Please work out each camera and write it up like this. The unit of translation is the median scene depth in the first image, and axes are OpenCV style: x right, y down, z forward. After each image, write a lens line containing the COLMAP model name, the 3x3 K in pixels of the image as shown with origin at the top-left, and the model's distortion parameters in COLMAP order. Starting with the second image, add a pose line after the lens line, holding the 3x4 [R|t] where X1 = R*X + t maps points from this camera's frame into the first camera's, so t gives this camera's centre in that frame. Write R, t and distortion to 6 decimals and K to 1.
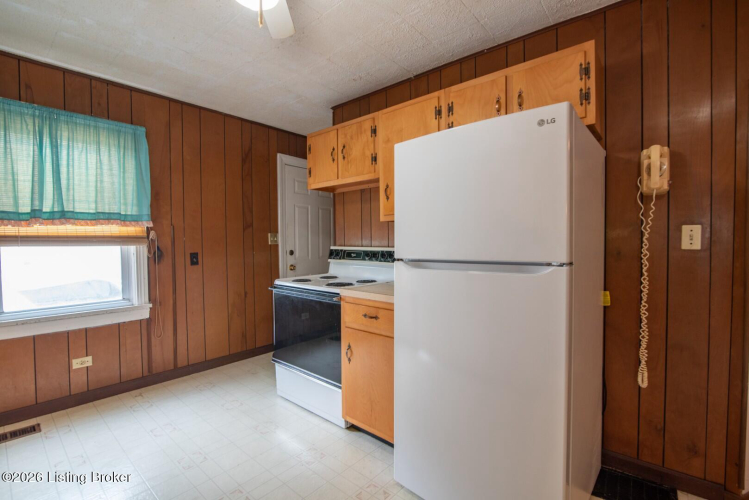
lens RADIAL K [[342.0, 0, 372.2], [0, 342.0, 251.5], [0, 0, 1]] dist [-0.020860, 0.000619]
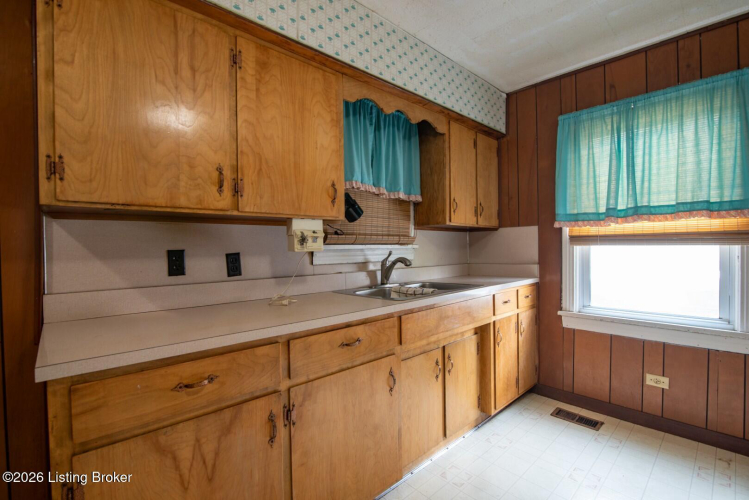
lens RADIAL K [[342.0, 0, 372.2], [0, 342.0, 251.5], [0, 0, 1]] dist [-0.020860, 0.000619]
pose [[-0.108582, 0.020989, -0.993866, 0.060718], [-0.017679, 0.999578, 0.023042, -0.007172], [0.993930, 0.020072, -0.108165, 0.358378]]
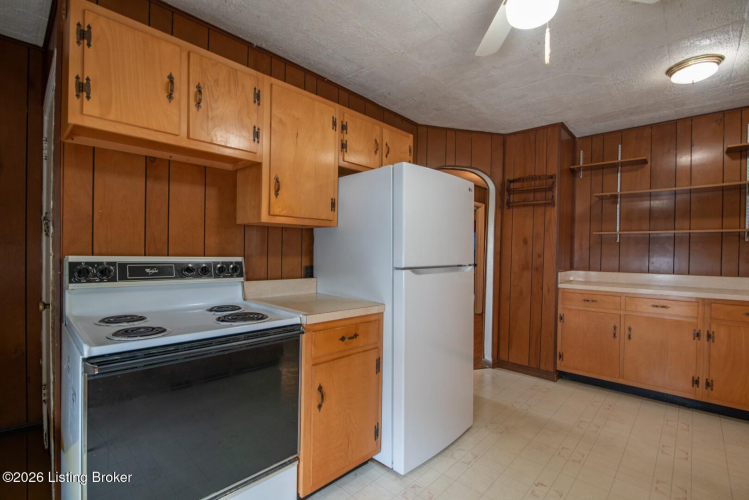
lens RADIAL K [[342.0, 0, 372.2], [0, 342.0, 251.5], [0, 0, 1]] dist [-0.020860, 0.000619]
pose [[0.048424, 0.003575, 0.998820, -0.673220], [0.010964, 0.999931, -0.004110, -0.017921], [-0.998767, 0.011150, 0.048381, 0.695835]]
